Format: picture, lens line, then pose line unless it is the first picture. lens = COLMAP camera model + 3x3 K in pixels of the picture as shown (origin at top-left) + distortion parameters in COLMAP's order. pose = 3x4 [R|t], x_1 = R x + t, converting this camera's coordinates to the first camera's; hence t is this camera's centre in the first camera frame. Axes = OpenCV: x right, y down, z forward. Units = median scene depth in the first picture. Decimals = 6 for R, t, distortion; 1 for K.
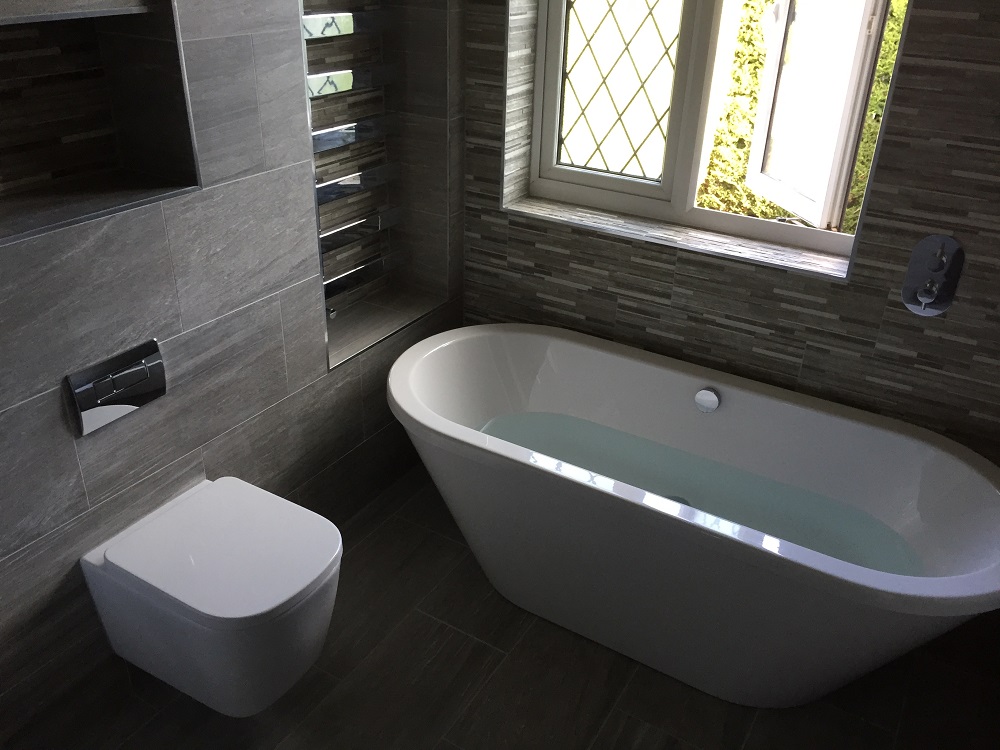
lens RADIAL K [[855.2, 0, 495.6], [0, 855.2, 379.4], [0, 0, 1]] dist [0.079523, -0.120560]
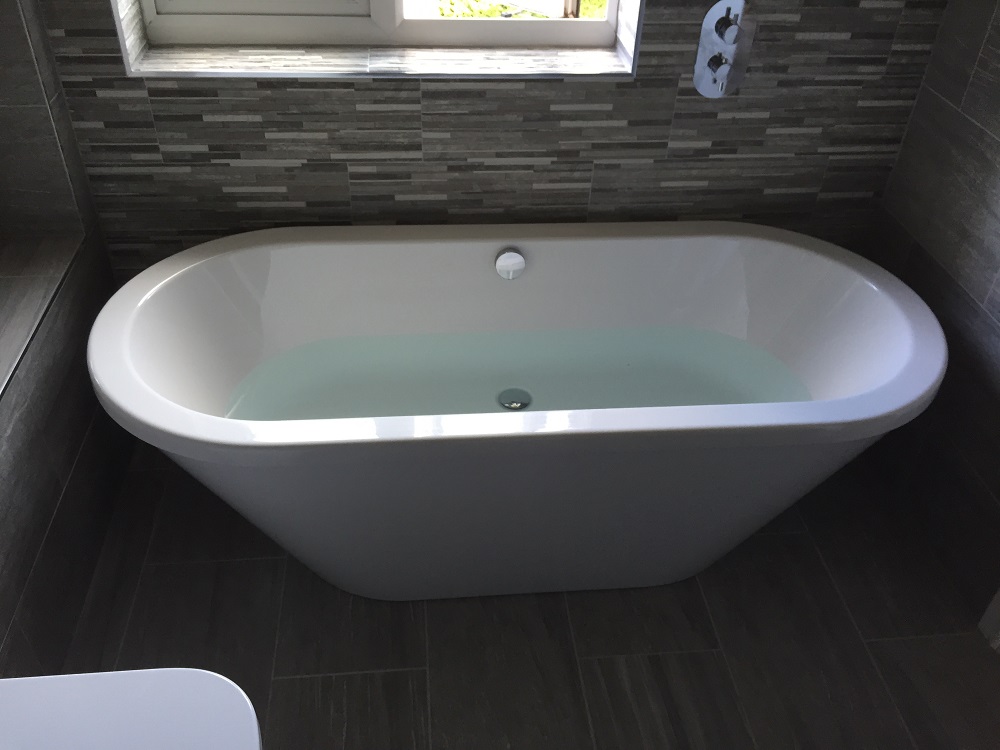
lens RADIAL K [[855.2, 0, 496.5], [0, 855.2, 375.9], [0, 0, 1]] dist [0.079523, -0.120560]
pose [[0.797594, -0.374243, 0.473061, -0.185385], [0.276016, 0.923774, 0.265436, -0.096455], [-0.536339, -0.081138, 0.840093, 0.322622]]
